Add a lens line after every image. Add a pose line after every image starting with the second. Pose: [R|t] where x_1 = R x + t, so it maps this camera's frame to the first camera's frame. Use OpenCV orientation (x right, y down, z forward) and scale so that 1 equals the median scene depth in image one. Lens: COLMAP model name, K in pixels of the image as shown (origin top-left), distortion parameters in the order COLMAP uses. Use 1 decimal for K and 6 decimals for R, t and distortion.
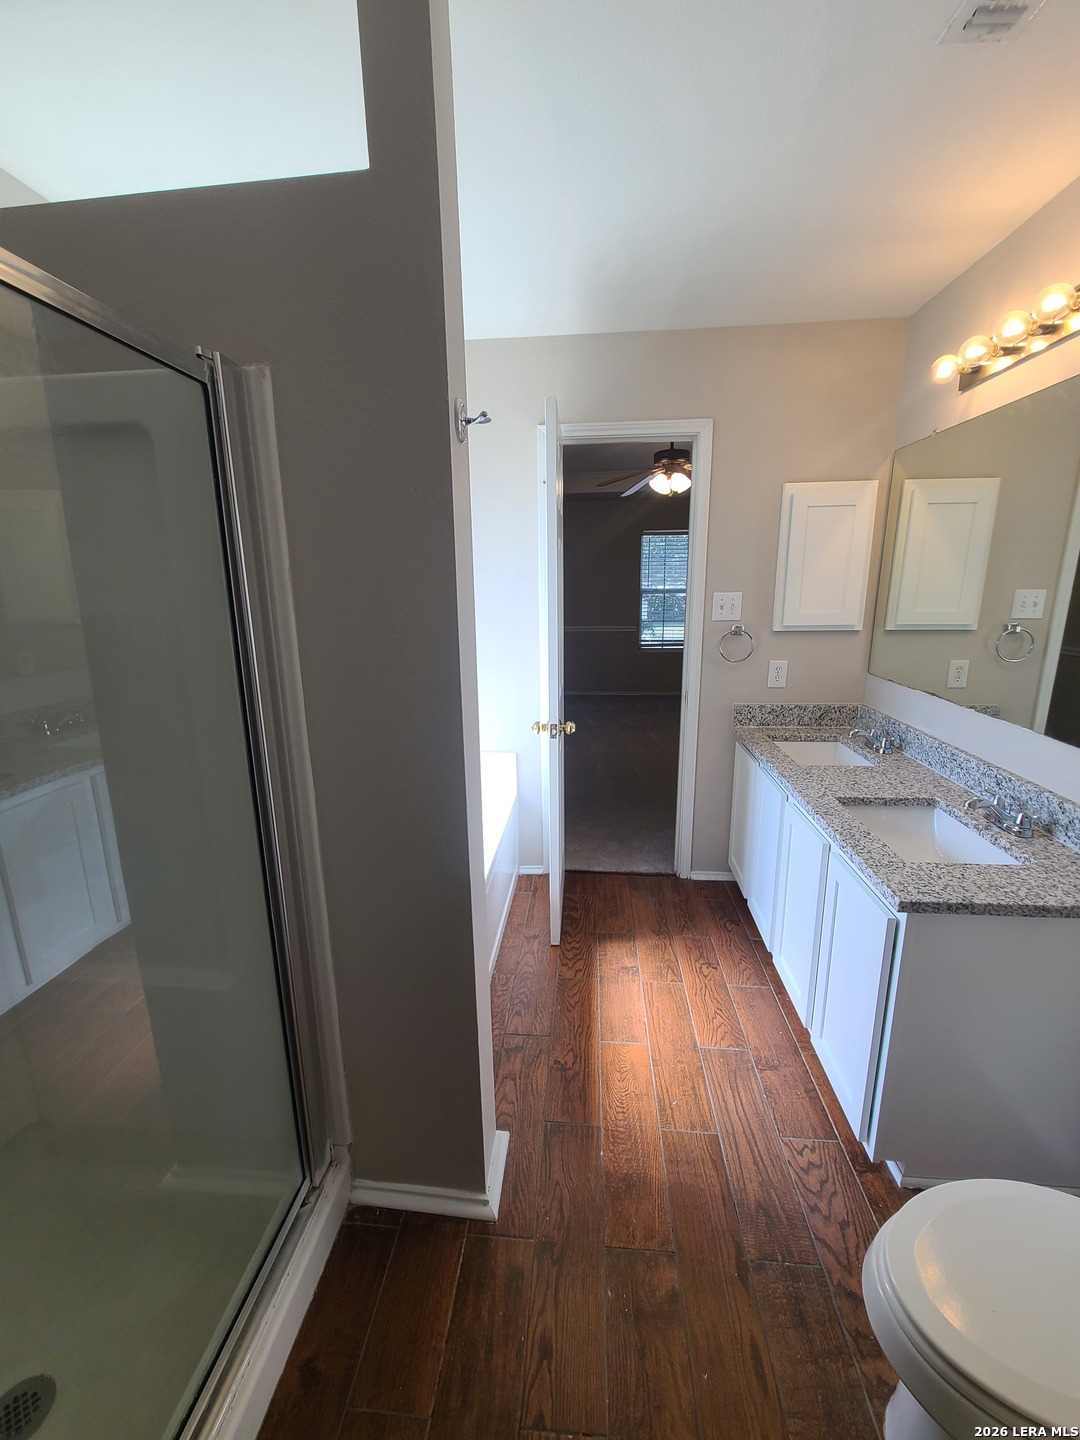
lens RADIAL K [[589.3, 0, 534.4], [0, 589.3, 721.8], [0, 0, 1]] dist [0.006401, -0.004062]
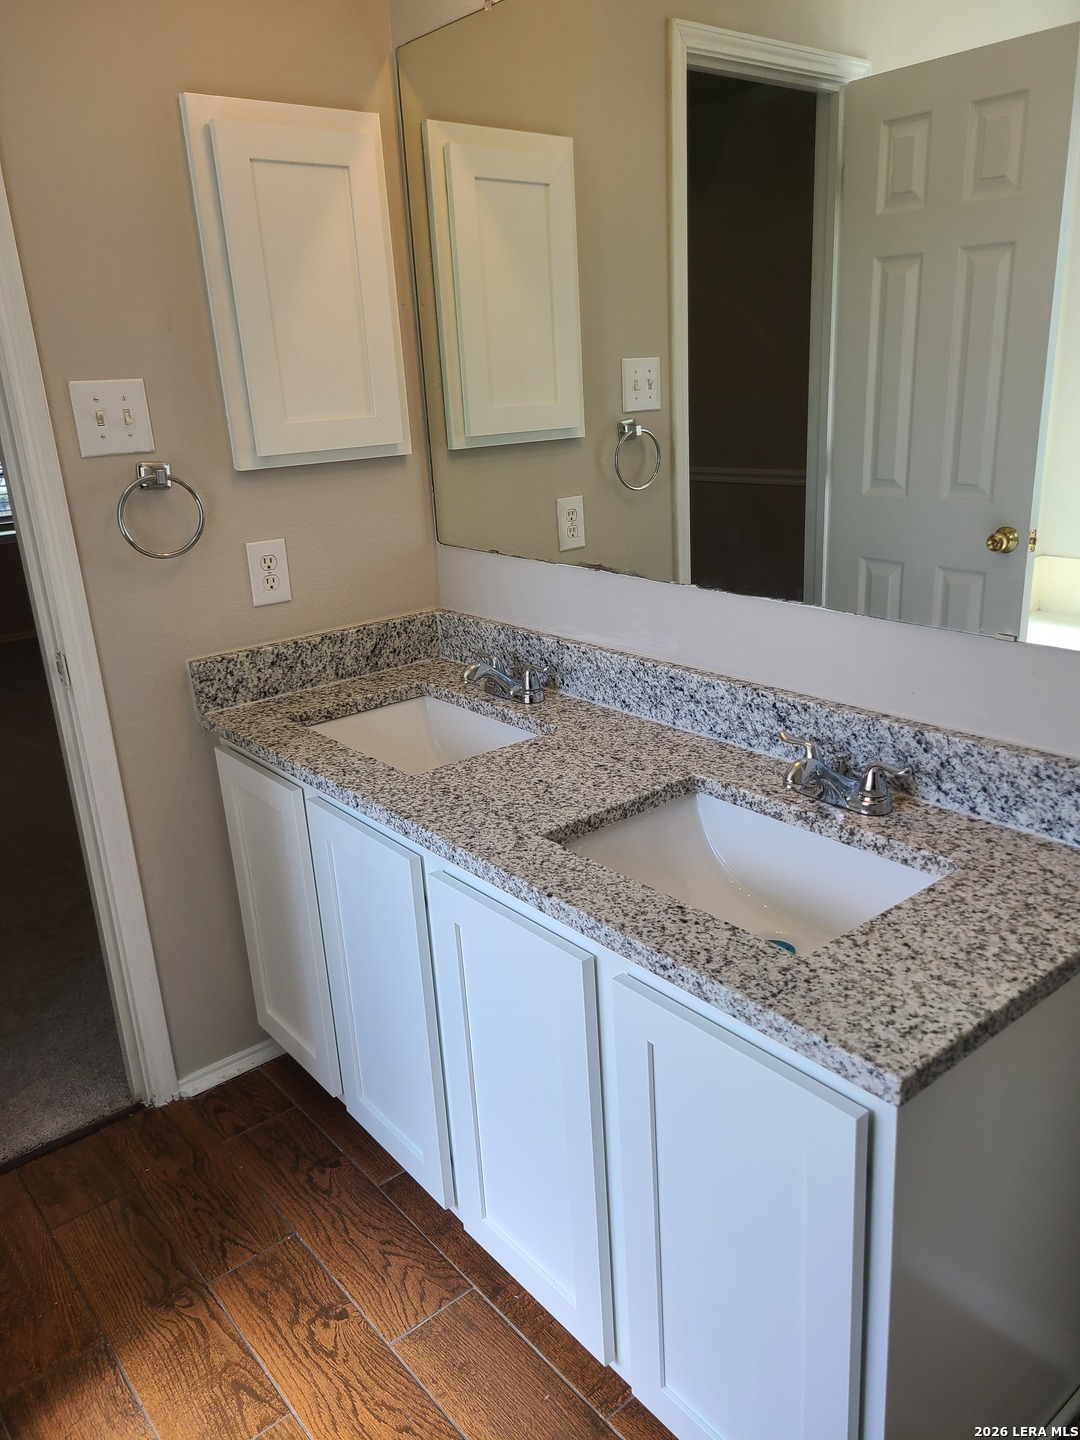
lens RADIAL K [[1072.5, 0, 554.1], [0, 1072.5, 723.1], [0, 0, 1]] dist [0.055041, -0.037062]
pose [[0.702882, -0.240956, 0.669251, 0.008400], [0.201775, 0.969769, 0.137240, -0.051864], [-0.682088, 0.038575, 0.730252, 0.373615]]
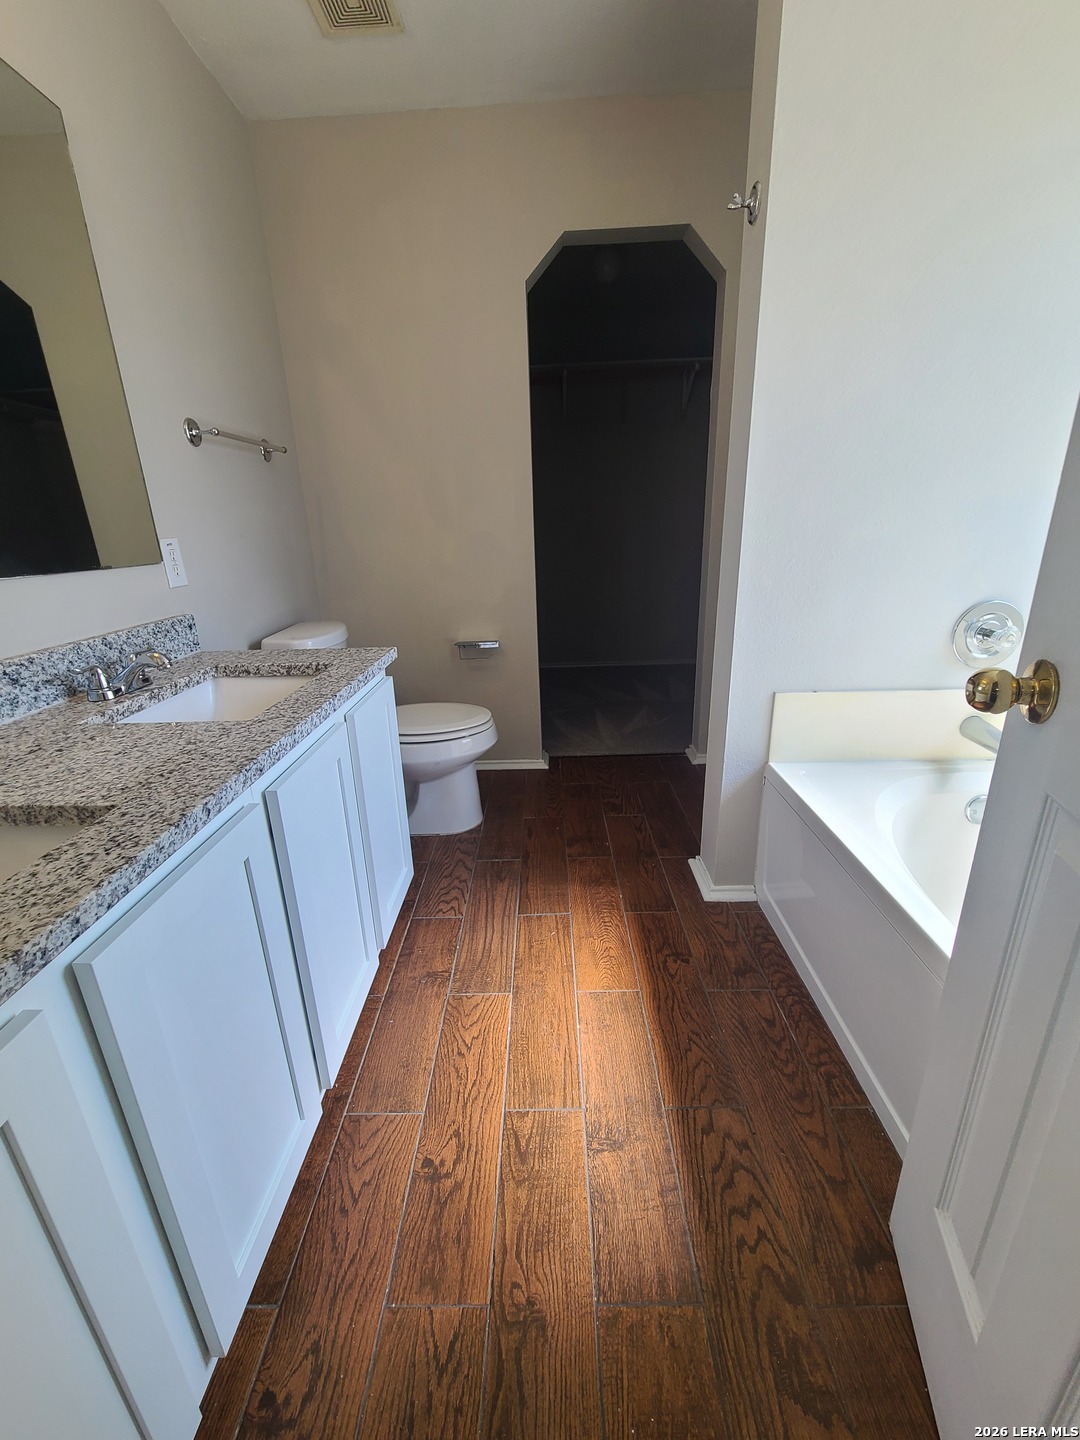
lens RADIAL K [[589.3, 0, 541.1], [0, 589.3, 718.5], [0, 0, 1]] dist [0.006401, -0.004062]
pose [[-0.995210, 0.071764, -0.066392, 0.241118], [0.025955, 0.848670, 0.528286, -0.143398], [0.094257, 0.524032, -0.846467, 1.332862]]
